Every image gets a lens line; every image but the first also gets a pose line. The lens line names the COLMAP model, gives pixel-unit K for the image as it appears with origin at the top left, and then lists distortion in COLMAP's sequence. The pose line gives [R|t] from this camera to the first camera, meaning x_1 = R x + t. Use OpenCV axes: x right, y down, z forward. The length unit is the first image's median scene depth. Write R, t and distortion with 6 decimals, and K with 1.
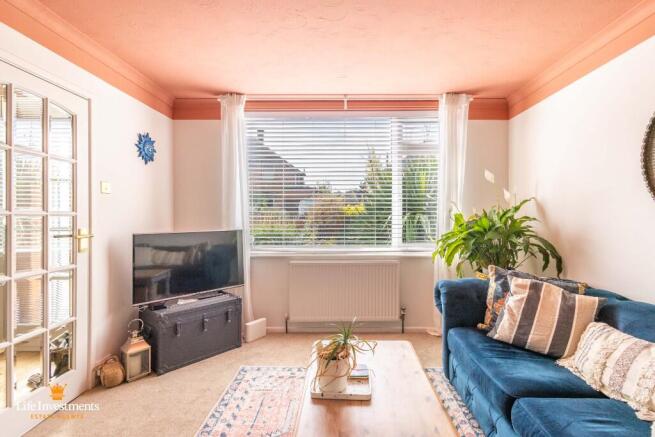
lens RADIAL K [[308.2, 0, 341.3], [0, 308.2, 217.8], [0, 0, 1]] dist [0.014538, 0.000416]
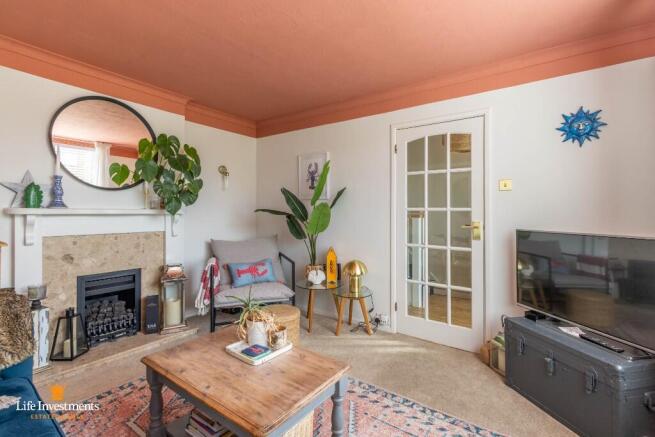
lens RADIAL K [[296.1, 0, 329.8], [0, 296.1, 213.1], [0, 0, 1]] dist [0.002560, 0.000302]
pose [[-0.577871, -0.000957, -0.816127, 0.383205], [-0.010129, 0.999931, 0.005999, 0.001532], [0.816065, 0.011734, -0.577841, 0.945153]]
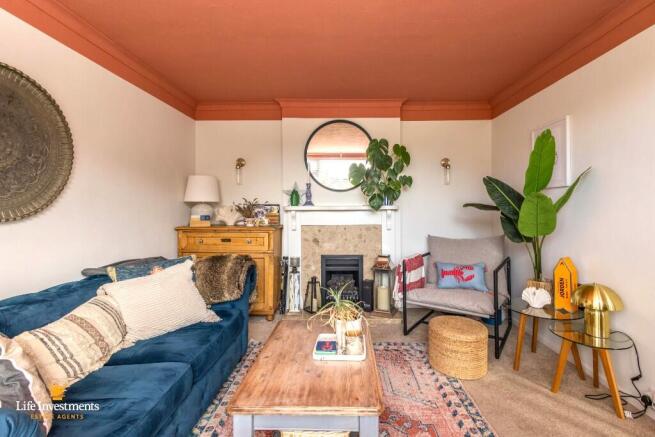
lens RADIAL K [[302.5, 0, 347.1], [0, 302.5, 209.7], [0, 0, 1]] dist [0.000691, -0.000009]
pose [[-0.999898, 0.004537, -0.013549, -0.006499], [0.004385, 0.999927, 0.011218, 0.003103], [0.013598, 0.011158, -0.999845, 1.071204]]
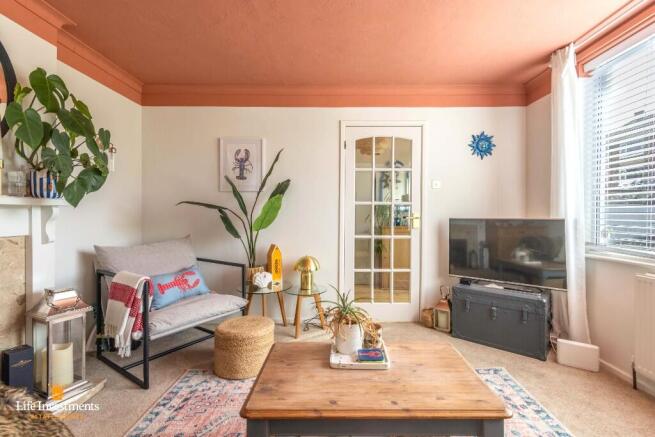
lens RADIAL K [[299.3, 0, 334.6], [0, 299.3, 218.2], [0, 0, 1]] dist [0.000079, -0.000032]
pose [[0.002145, 0.015375, -0.999879, 0.493400], [-0.005052, 0.999869, 0.015364, 0.031671], [0.999985, 0.005018, 0.002222, 0.469485]]
